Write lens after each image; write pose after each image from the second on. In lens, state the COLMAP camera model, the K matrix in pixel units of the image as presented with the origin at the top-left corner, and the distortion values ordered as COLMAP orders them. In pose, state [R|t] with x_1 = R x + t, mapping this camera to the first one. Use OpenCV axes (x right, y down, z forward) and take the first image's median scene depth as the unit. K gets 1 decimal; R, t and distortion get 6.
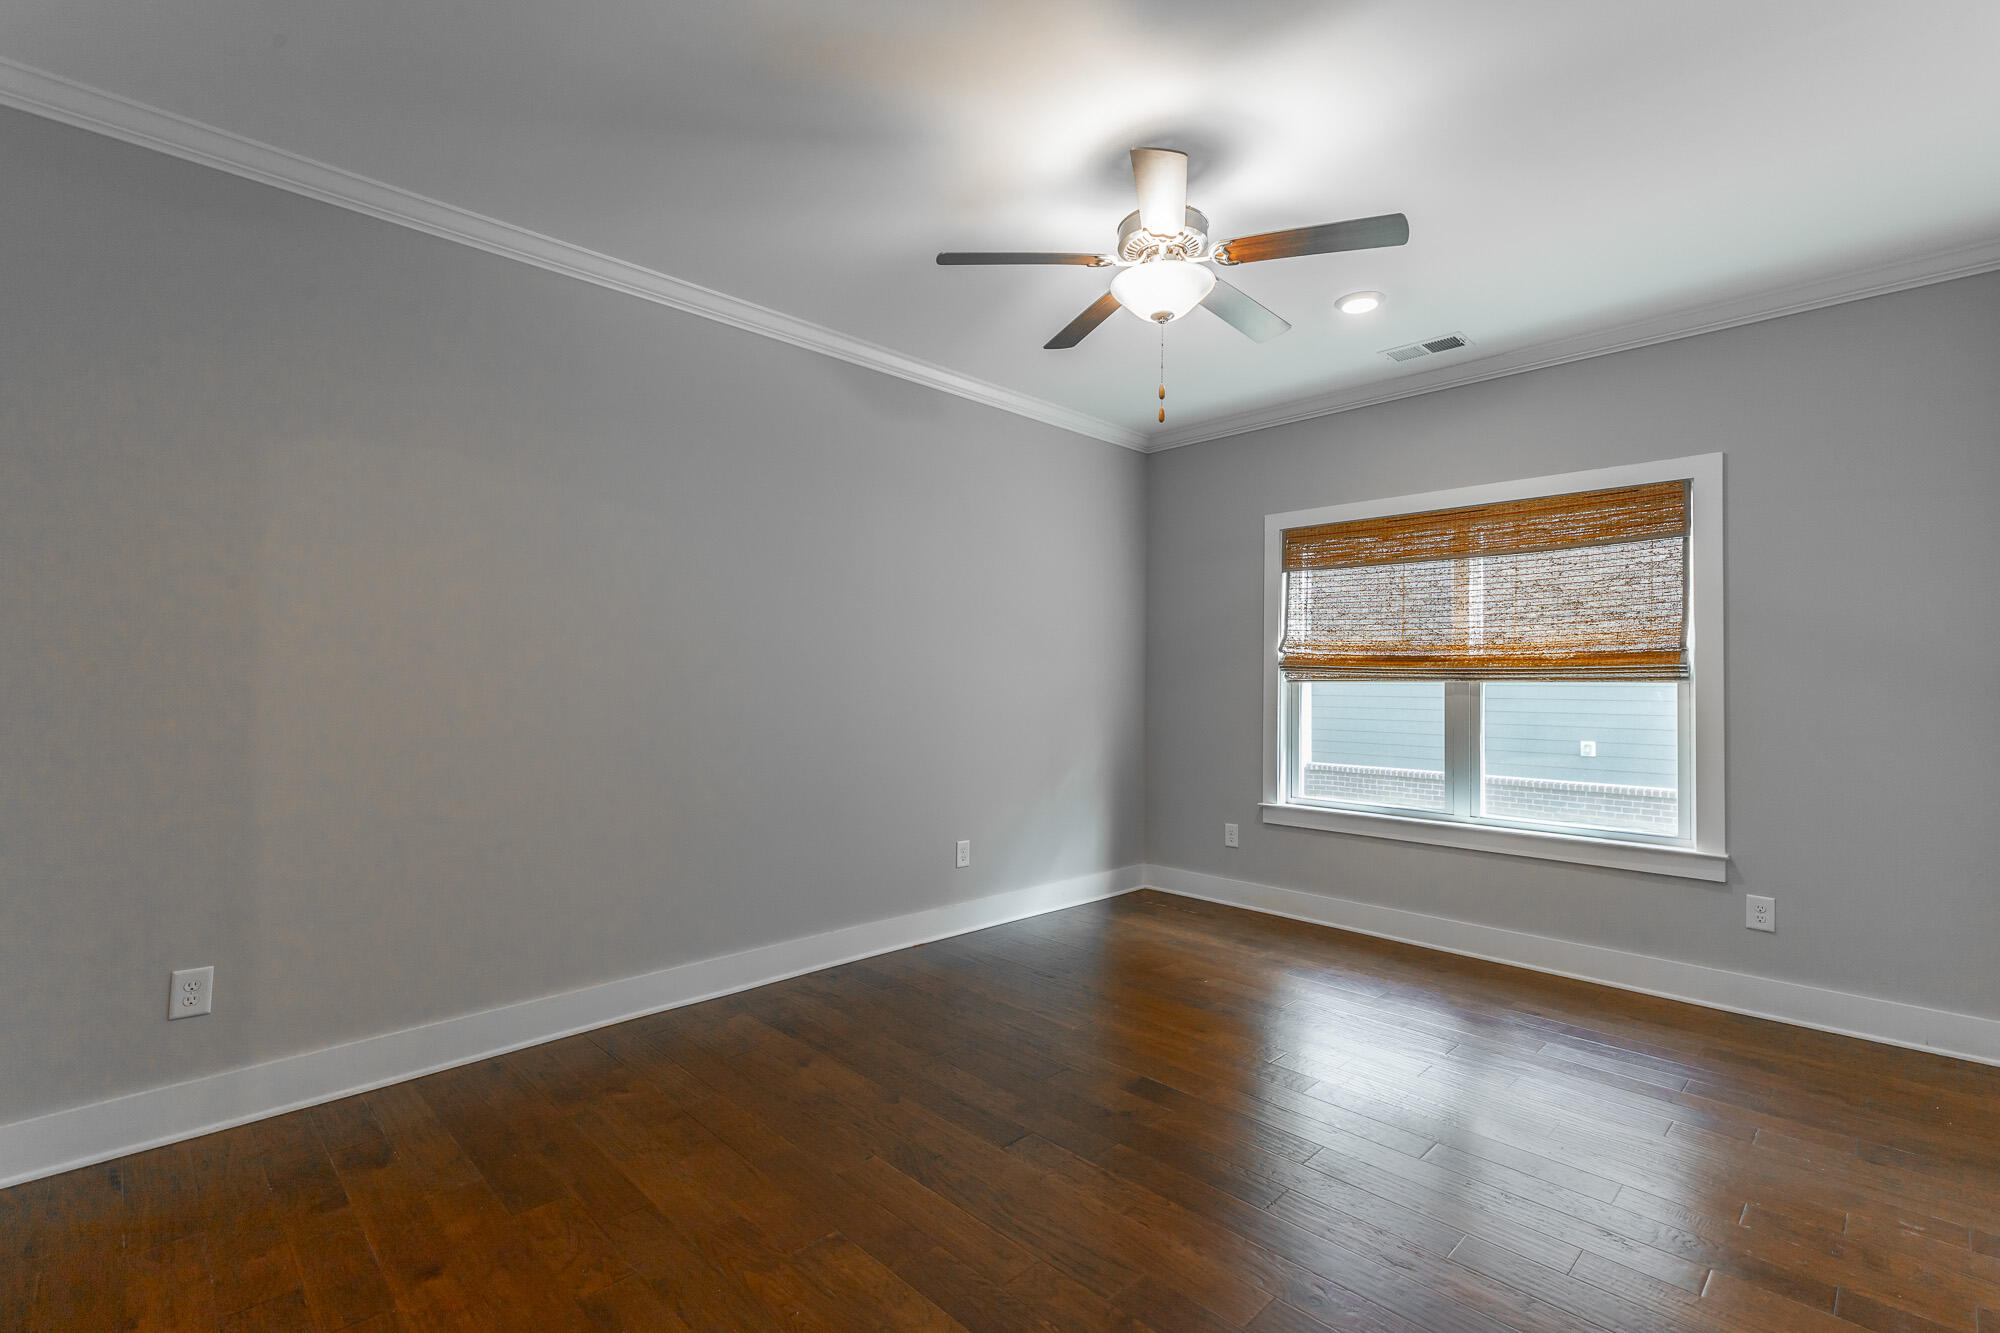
lens RADIAL K [[953.3, 0, 924.9], [0, 953.3, 672.3], [0, 0, 1]] dist [0.003123, 0.000138]
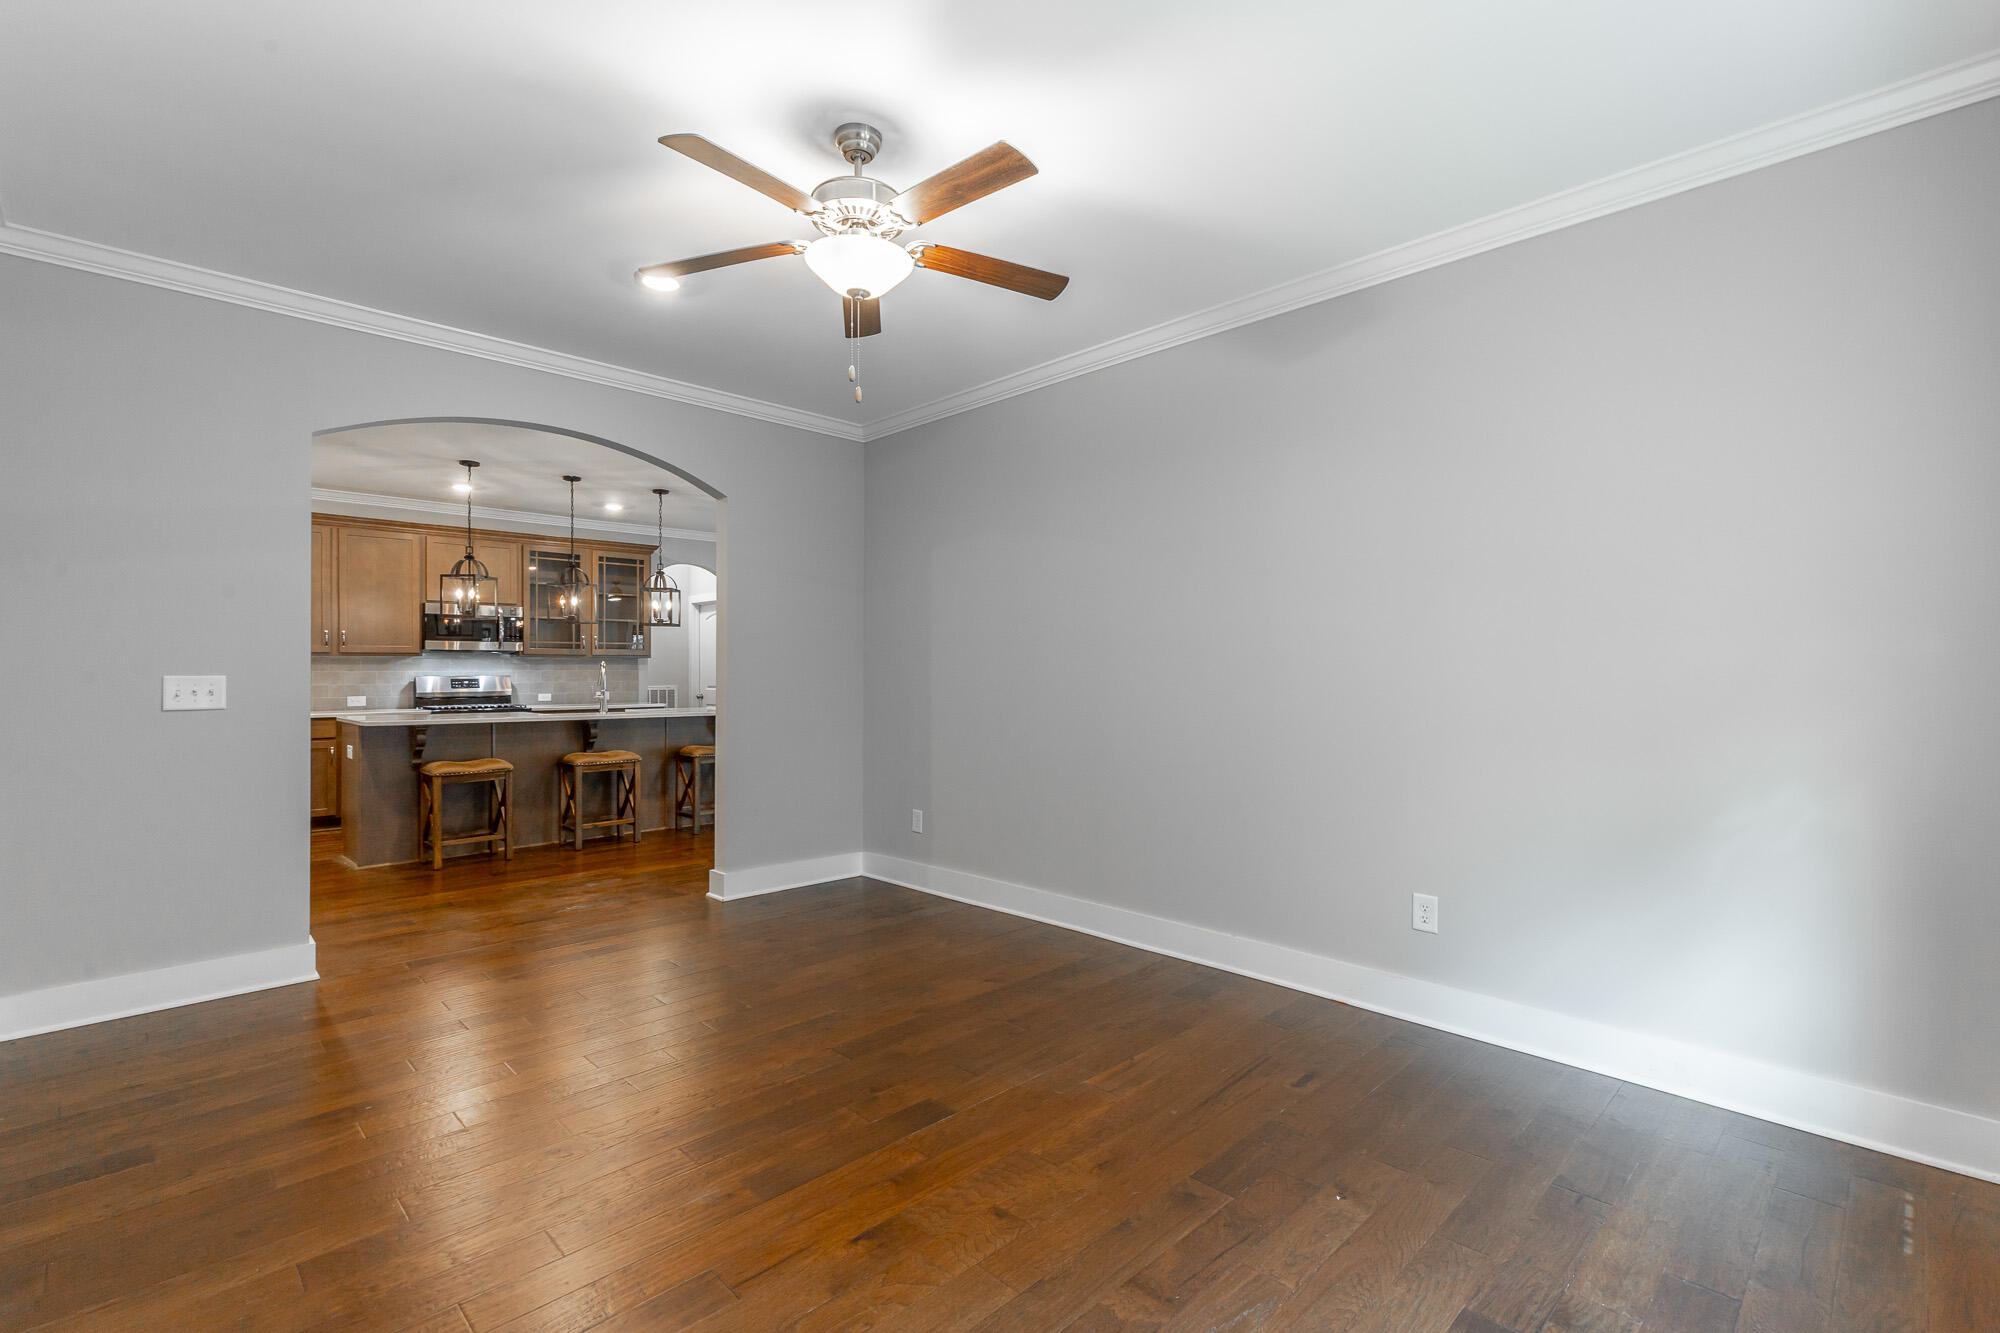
lens RADIAL K [[868.0, 0, 1020.4], [0, 868.0, 670.6], [0, 0, 1]] dist [0.001012, -0.000002]
pose [[0.029983, -0.011611, -0.999483, 0.854350], [0.011692, 0.999868, -0.011265, 0.016535], [0.999482, -0.011348, 0.030115, 0.852847]]
